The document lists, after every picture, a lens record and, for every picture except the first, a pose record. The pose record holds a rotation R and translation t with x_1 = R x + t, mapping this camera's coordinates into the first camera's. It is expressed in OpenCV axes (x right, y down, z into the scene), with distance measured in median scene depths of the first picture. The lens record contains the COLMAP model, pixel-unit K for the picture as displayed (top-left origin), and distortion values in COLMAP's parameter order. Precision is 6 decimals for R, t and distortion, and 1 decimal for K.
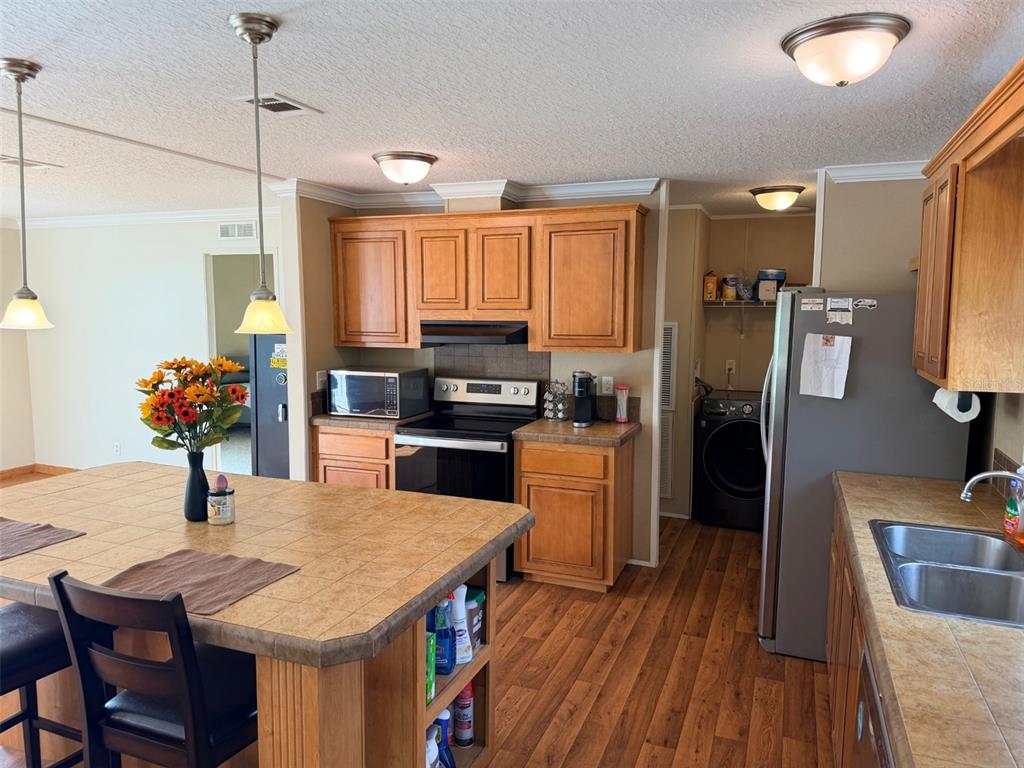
lens RADIAL K [[726.7, 0, 512.0], [0, 726.7, 384.0], [0, 0, 1]] dist [0.003607, -0.000420]
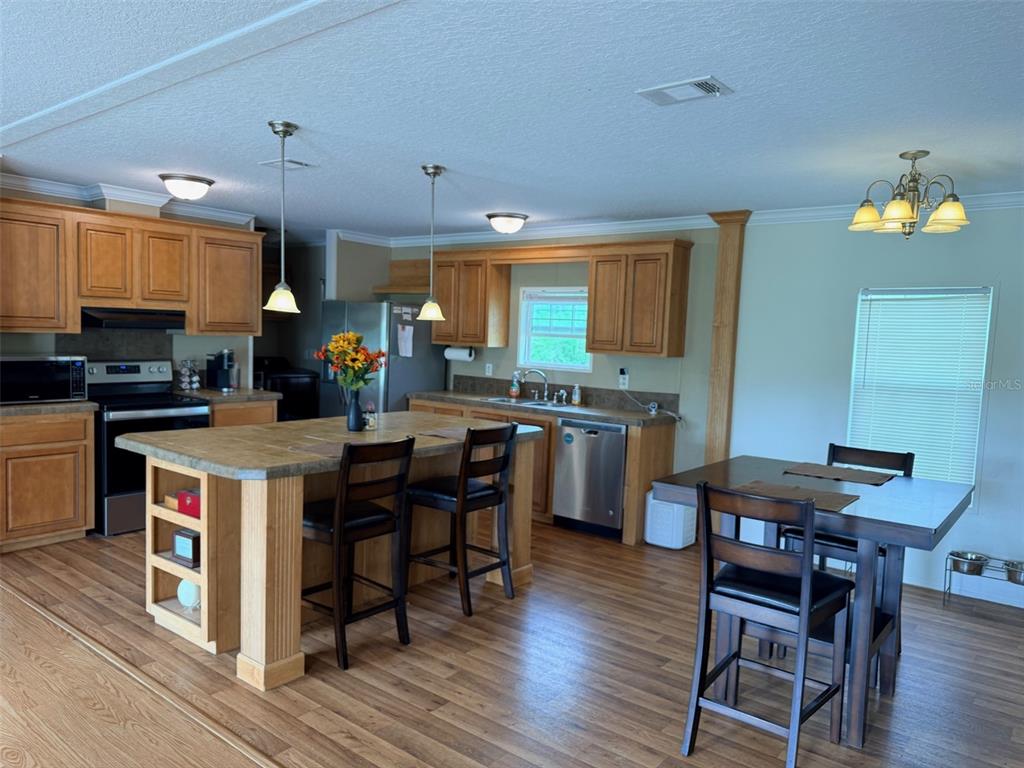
lens RADIAL K [[726.7, 0, 512.0], [0, 726.7, 384.0], [0, 0, 1]] dist [0.003607, -0.000420]
pose [[0.279347, -0.068146, 0.957769, -1.184403], [0.052909, 0.997055, 0.055510, -0.002043], [-0.958731, 0.035168, 0.282130, 0.134698]]
